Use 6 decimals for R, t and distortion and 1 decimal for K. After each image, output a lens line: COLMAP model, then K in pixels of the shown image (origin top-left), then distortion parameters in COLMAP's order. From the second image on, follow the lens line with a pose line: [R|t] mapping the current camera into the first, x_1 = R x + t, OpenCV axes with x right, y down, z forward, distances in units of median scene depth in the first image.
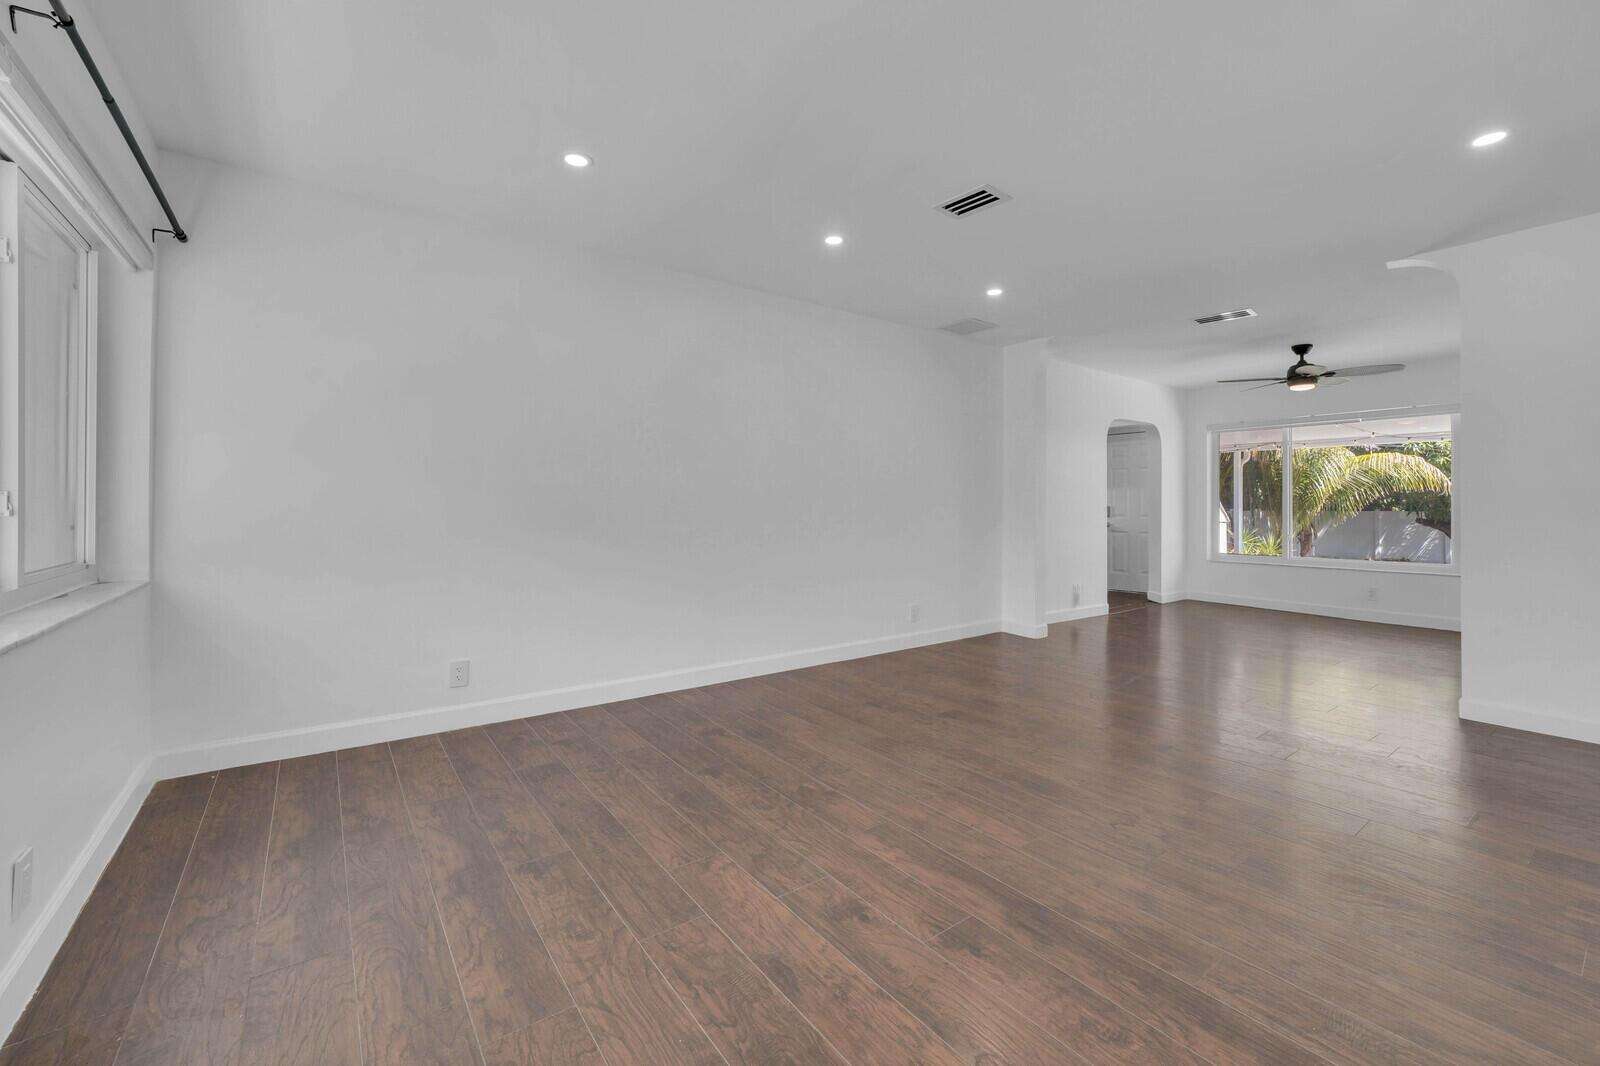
lens RADIAL K [[655.8, 0, 807.8], [0, 655.8, 511.2], [0, 0, 1]] dist [-0.000450, -0.000202]
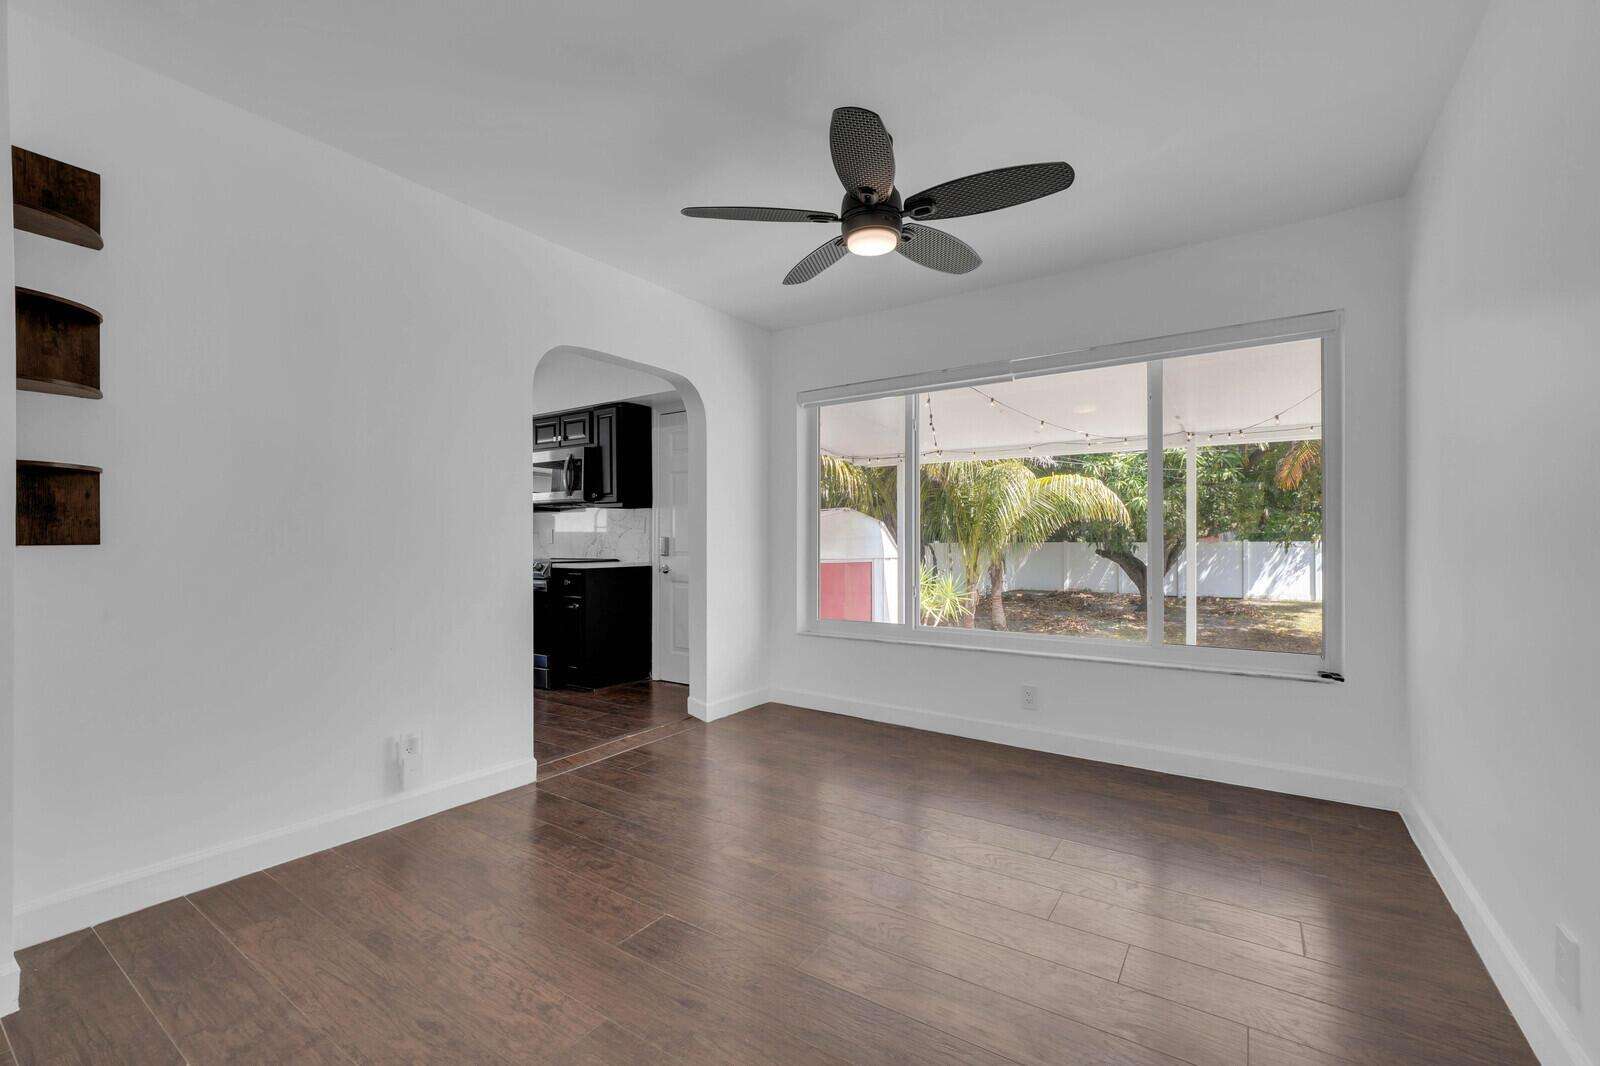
lens RADIAL K [[670.2, 0, 791.5], [0, 670.2, 539.5], [0, 0, 1]] dist [0.001644, 0.000131]
pose [[0.948483, -0.002986, 0.316815, 0.574185], [0.004931, 0.999974, -0.005337, -0.003210], [-0.316791, 0.006624, 0.948472, 0.619109]]
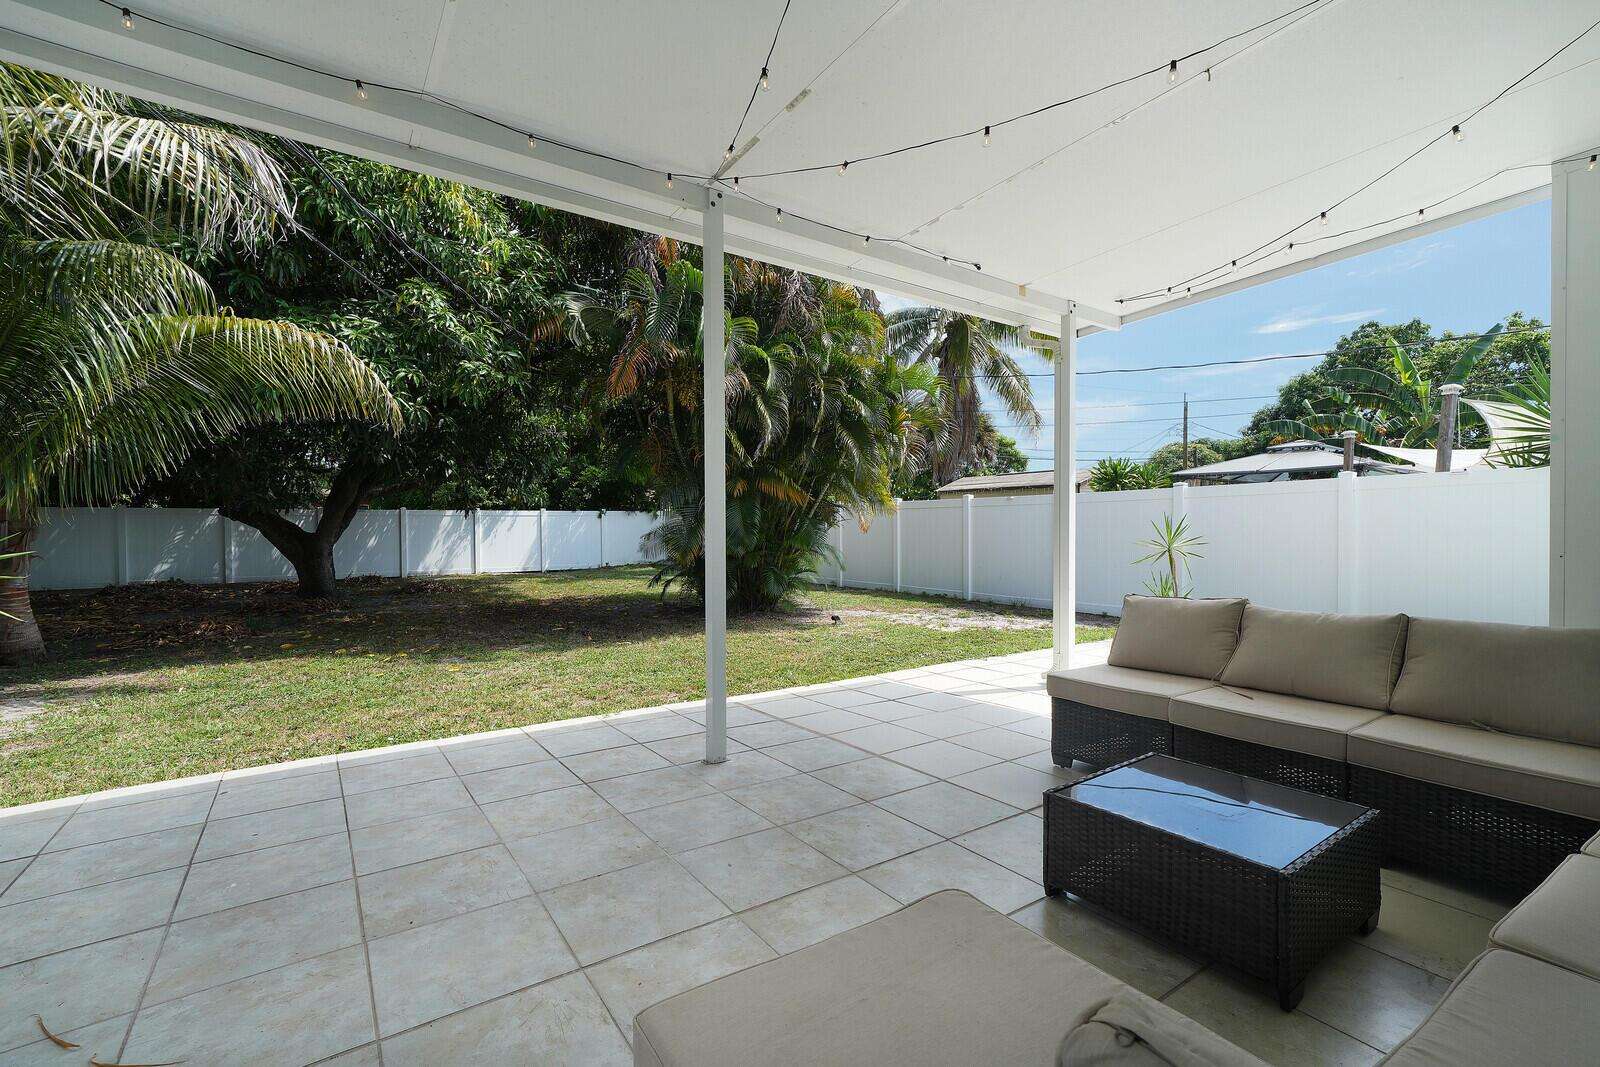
lens RADIAL K [[700.7, 0, 794.8], [0, 700.7, 536.5], [0, 0, 1]] dist [0.016595, 0.000033]
pose [[0.047415, -0.010884, 0.998816, 0.973593], [0.010799, 0.999888, 0.010383, 0.113731], [-0.998817, 0.010294, 0.047527, 1.406862]]
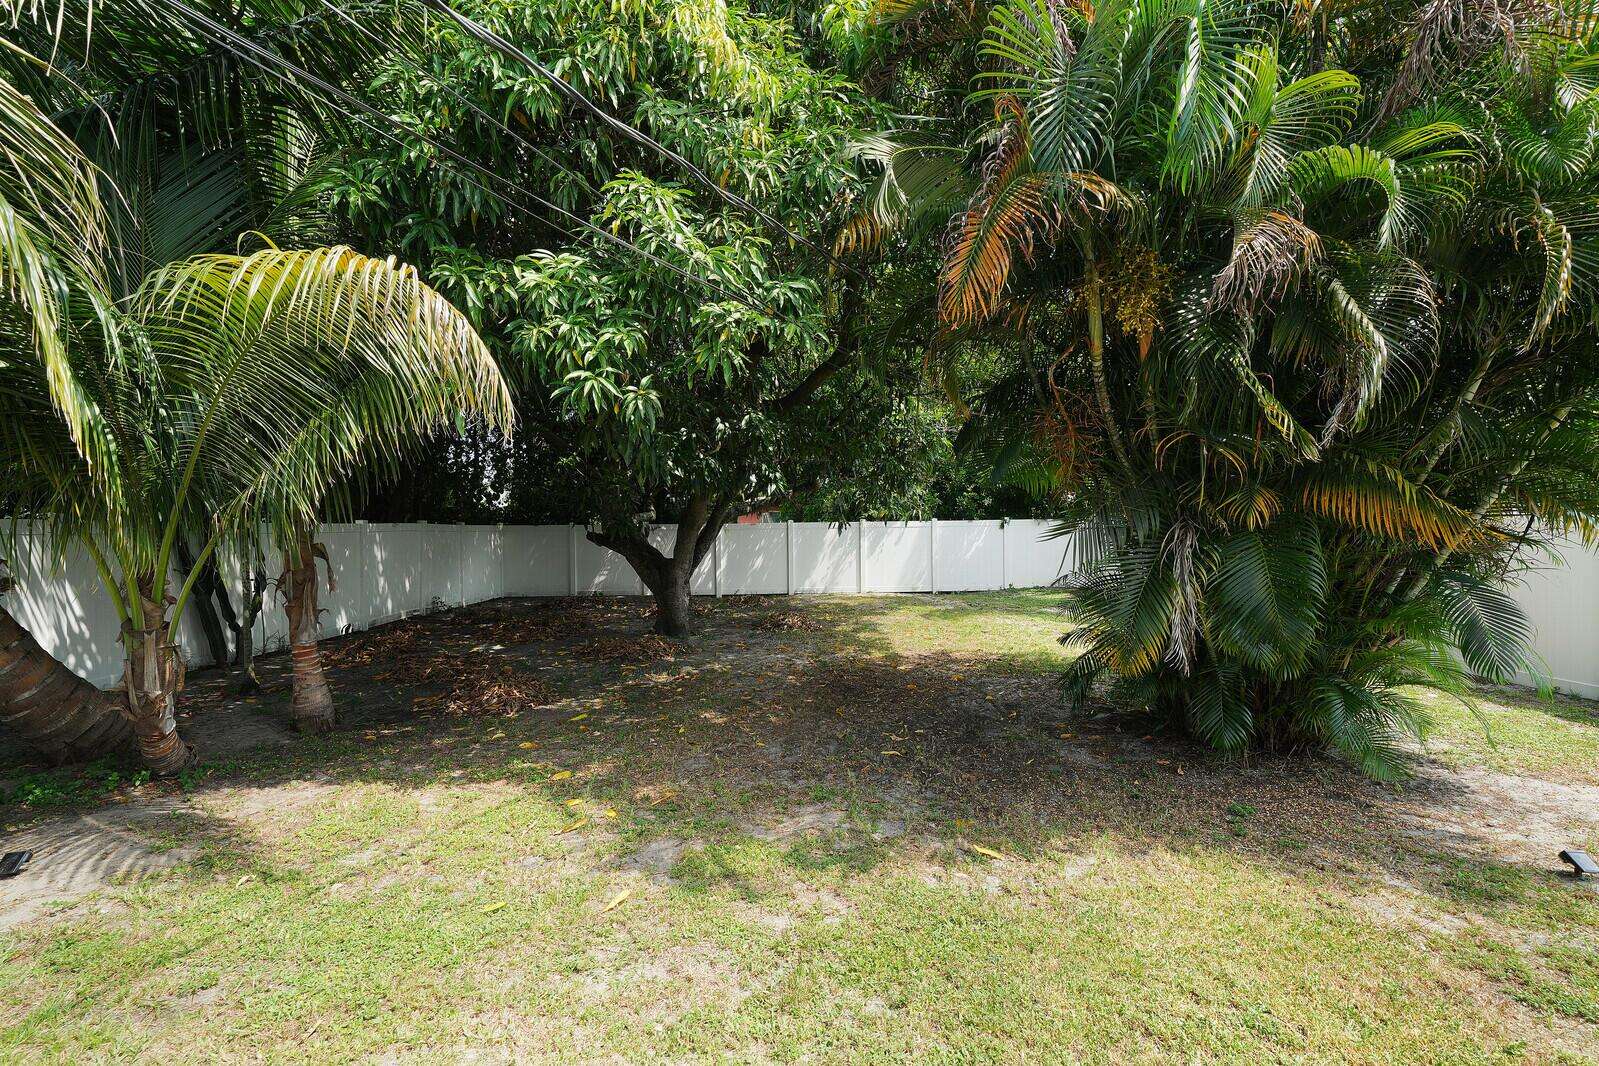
lens RADIAL K [[700.3, 0, 794.3], [0, 700.3, 536.0], [0, 0, 1]] dist [0.016595, 0.000033]
pose [[0.586823, -0.014169, 0.809591, 1.719256], [0.011955, 0.999890, 0.008834, 0.032126], [-0.809627, 0.004495, 0.586928, 1.575504]]
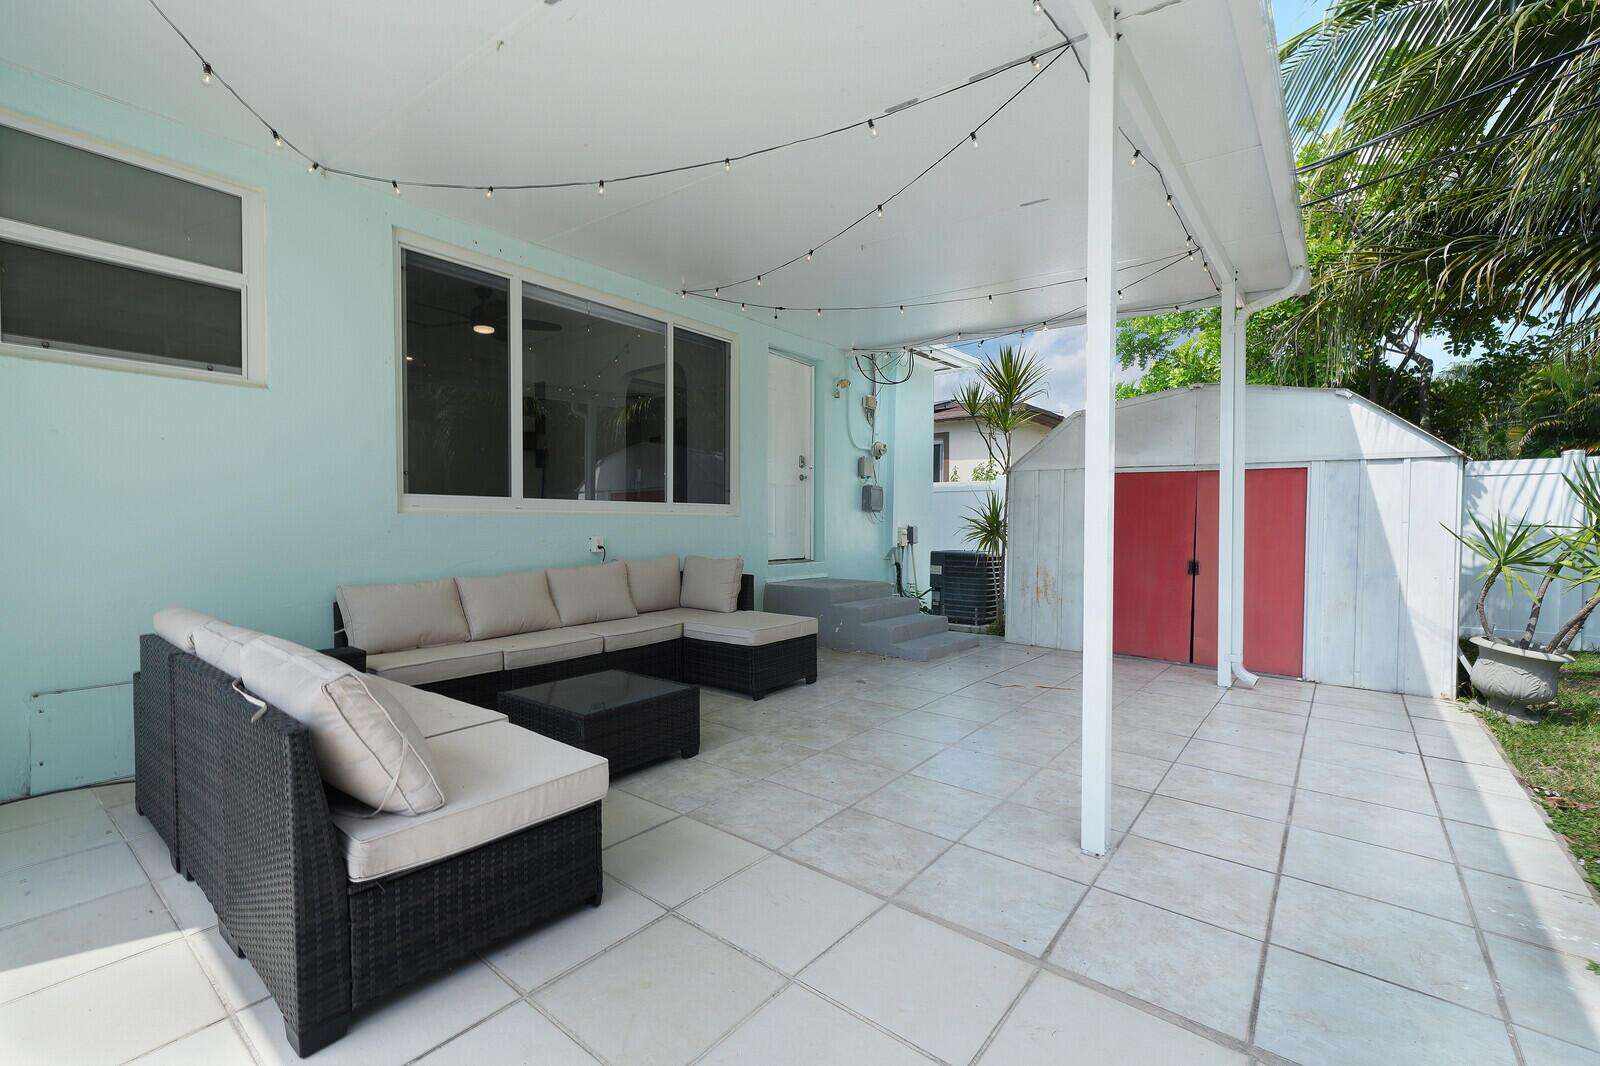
lens RADIAL K [[692.4, 0, 786.4], [0, 692.4, 538.8], [0, 0, 1]] dist [0.001370, 0.000086]
pose [[0.232930, 0.023817, -0.972202, 1.991935], [-0.006071, 0.999716, 0.023037, 0.119592], [0.972475, 0.000537, 0.233008, 1.217087]]
